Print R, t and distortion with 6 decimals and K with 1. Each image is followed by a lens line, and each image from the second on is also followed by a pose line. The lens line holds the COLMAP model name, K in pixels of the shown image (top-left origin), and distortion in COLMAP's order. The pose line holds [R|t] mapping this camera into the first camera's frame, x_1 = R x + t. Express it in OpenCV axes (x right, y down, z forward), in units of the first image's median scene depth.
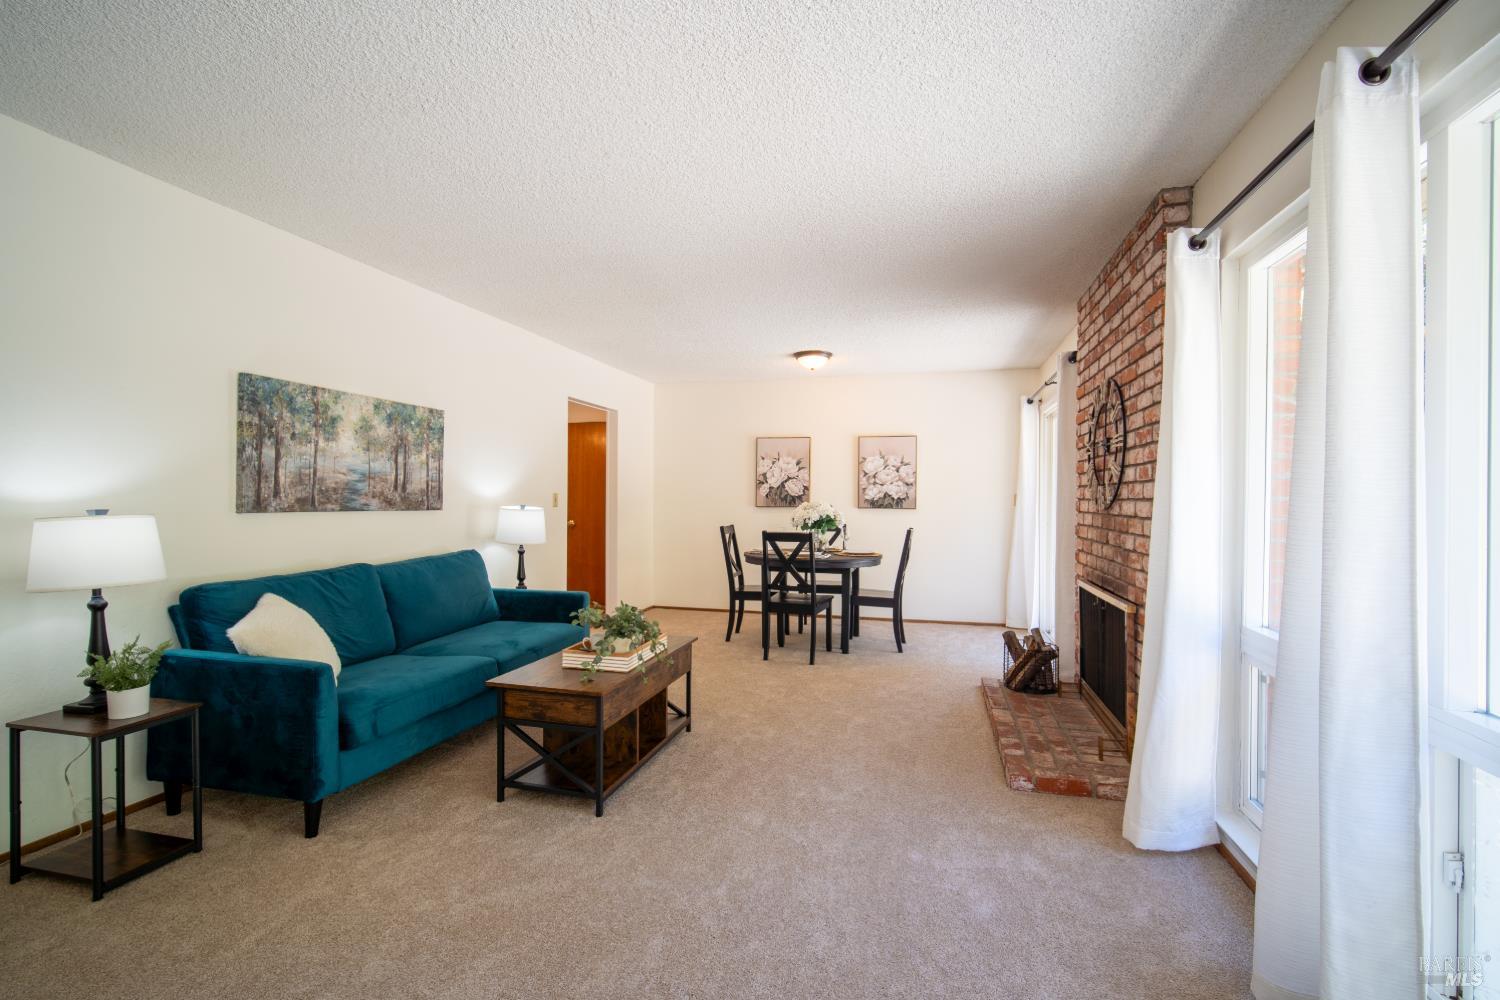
lens RADIAL K [[653.6, 0, 764.0], [0, 653.6, 499.0], [0, 0, 1]] dist [0.001565, 0.000151]
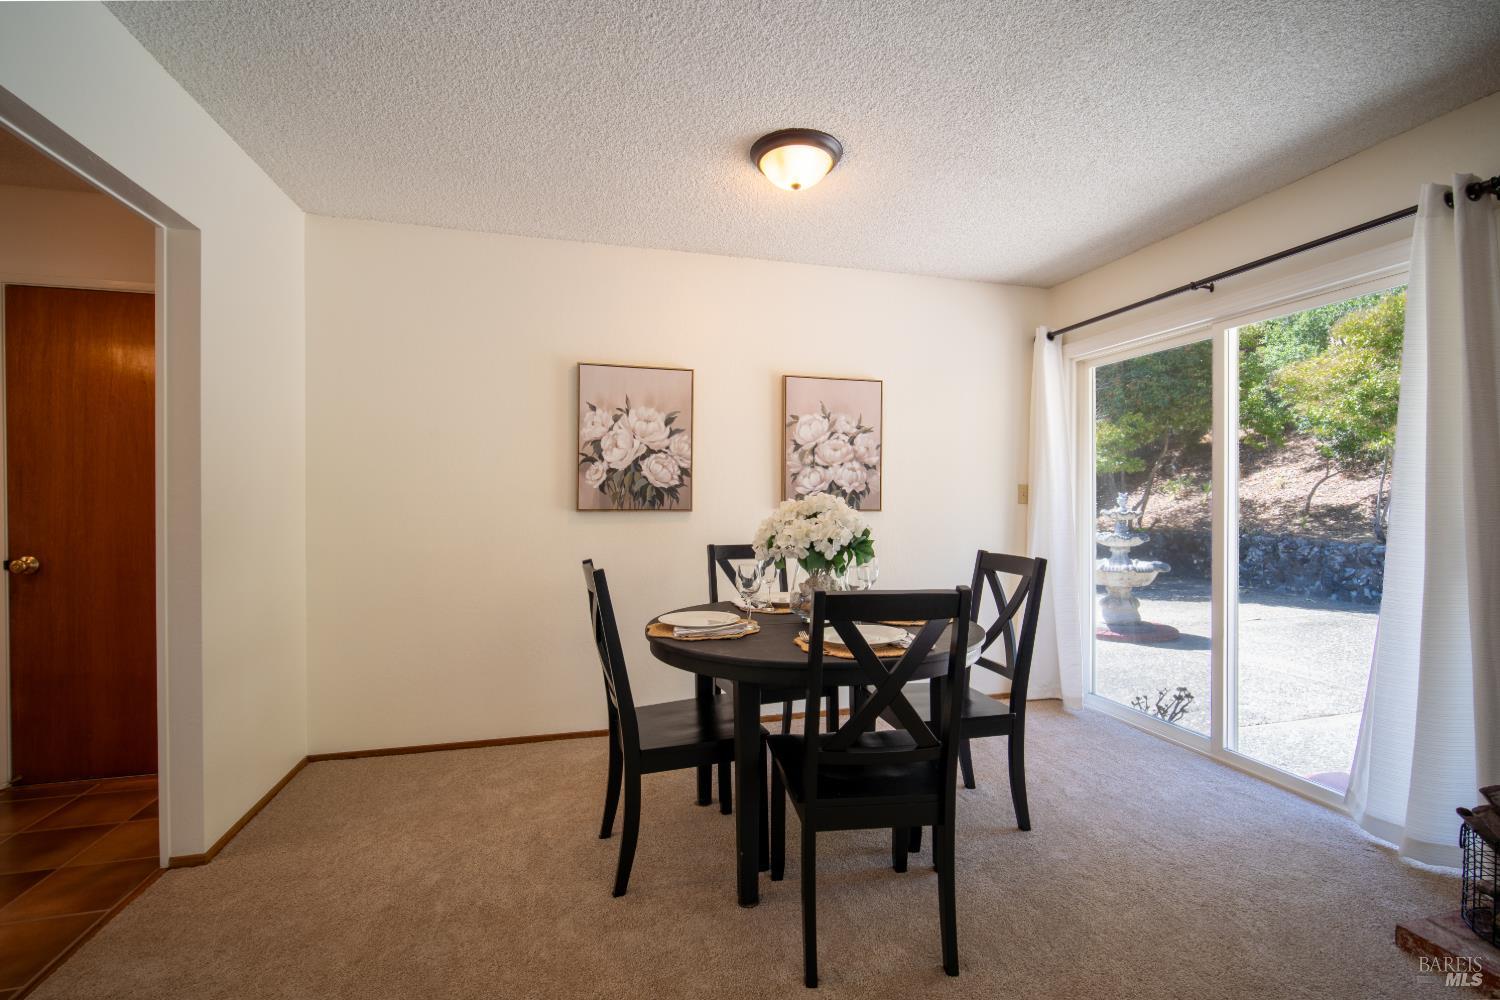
lens RADIAL K [[653.6, 0, 753.0], [0, 653.6, 502.3], [0, 0, 1]] dist [0.001565, 0.000151]
pose [[0.874490, -0.007737, 0.484981, -0.243986], [0.004348, 0.999958, 0.008113, 0.005146], [-0.485023, -0.004986, 0.874487, 0.991833]]
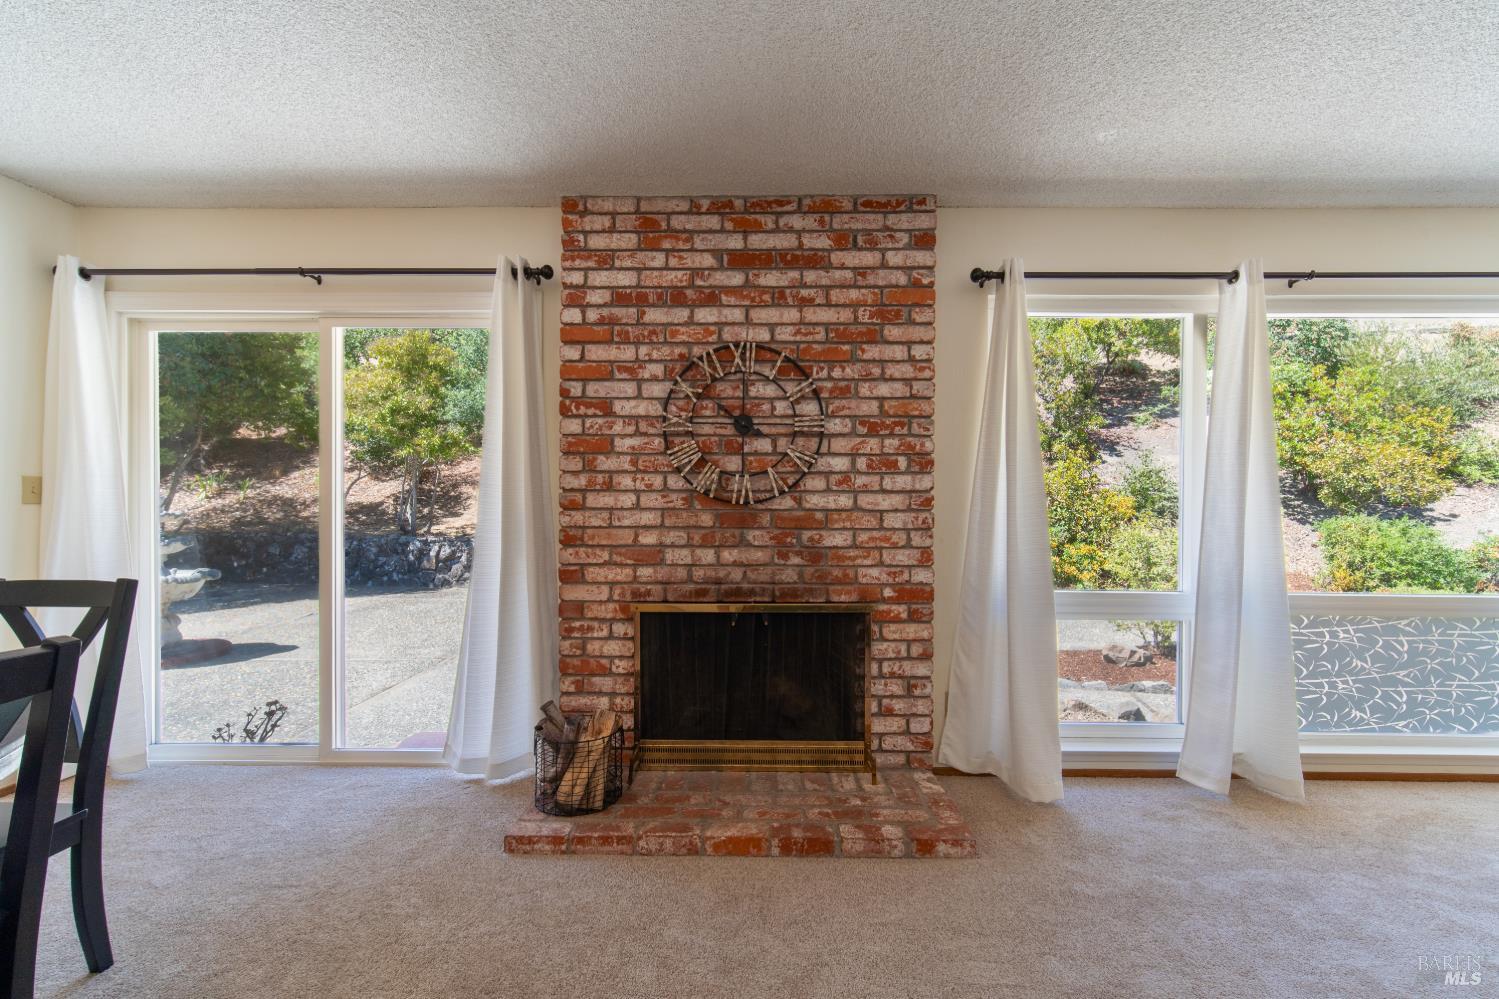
lens RADIAL K [[653.2, 0, 753.5], [0, 653.2, 502.7], [0, 0, 1]] dist [0.001565, 0.000151]
pose [[-0.223344, -0.012857, 0.974655, -0.237527], [-0.003118, 0.999917, 0.012475, 0.004516], [-0.974735, -0.000253, -0.223366, 1.089051]]
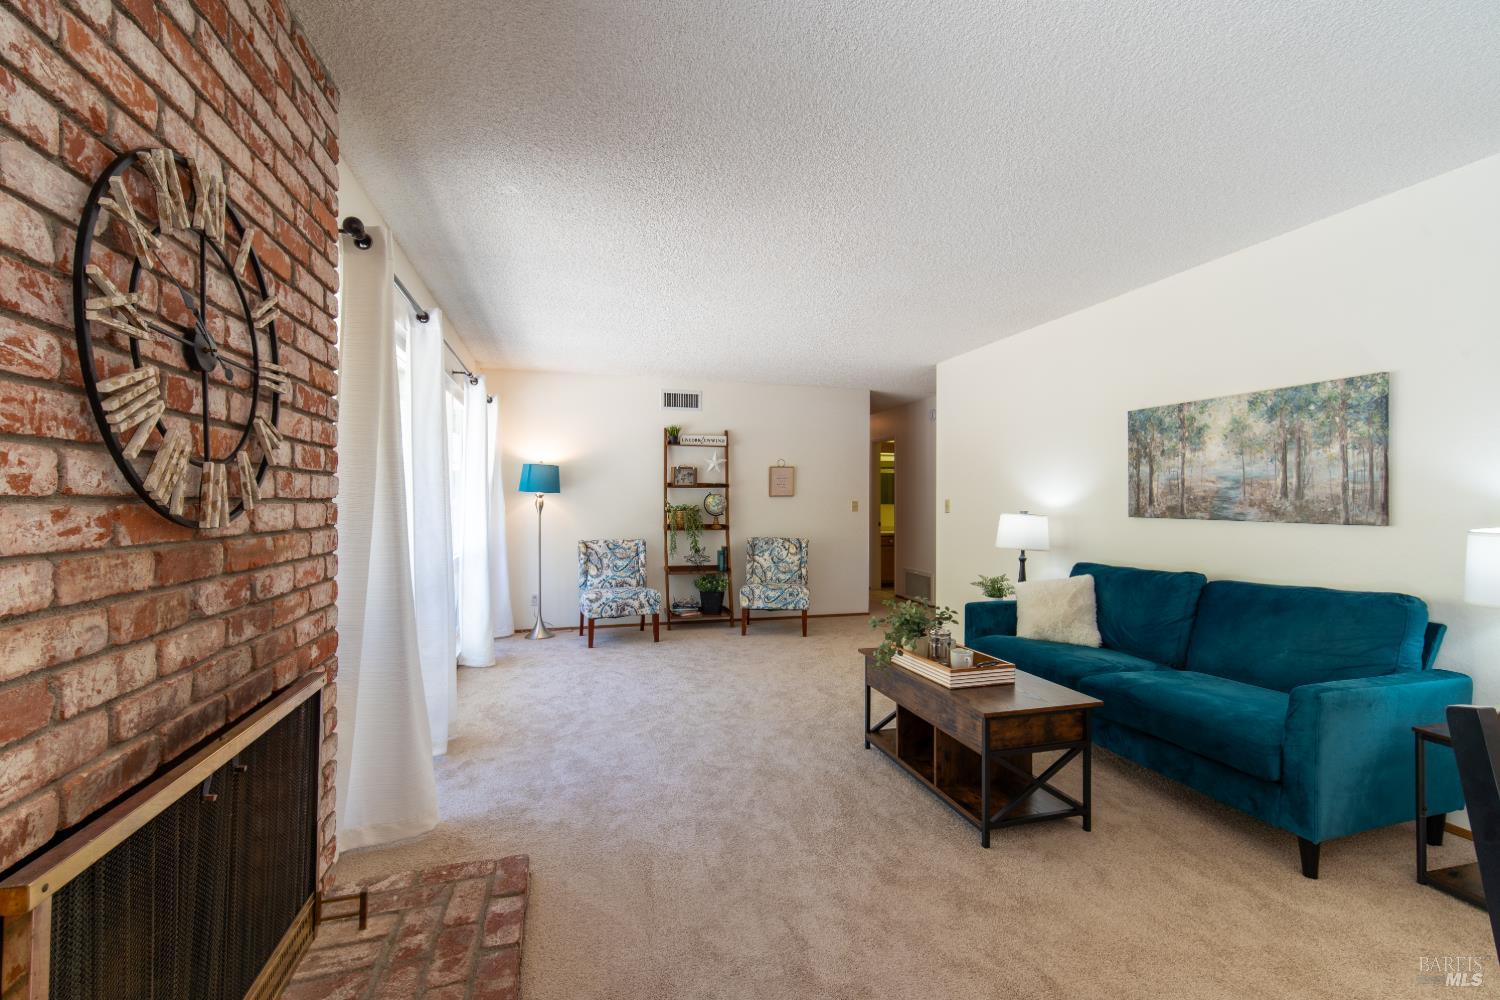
lens RADIAL K [[653.6, 0, 753.4], [0, 653.6, 498.6], [0, 0, 1]] dist [0.001565, 0.000151]
pose [[-0.863400, -0.011265, -0.504394, 0.409767], [-0.009099, 0.999936, -0.006757, -0.000145], [0.504438, -0.001245, -0.863447, 1.365636]]
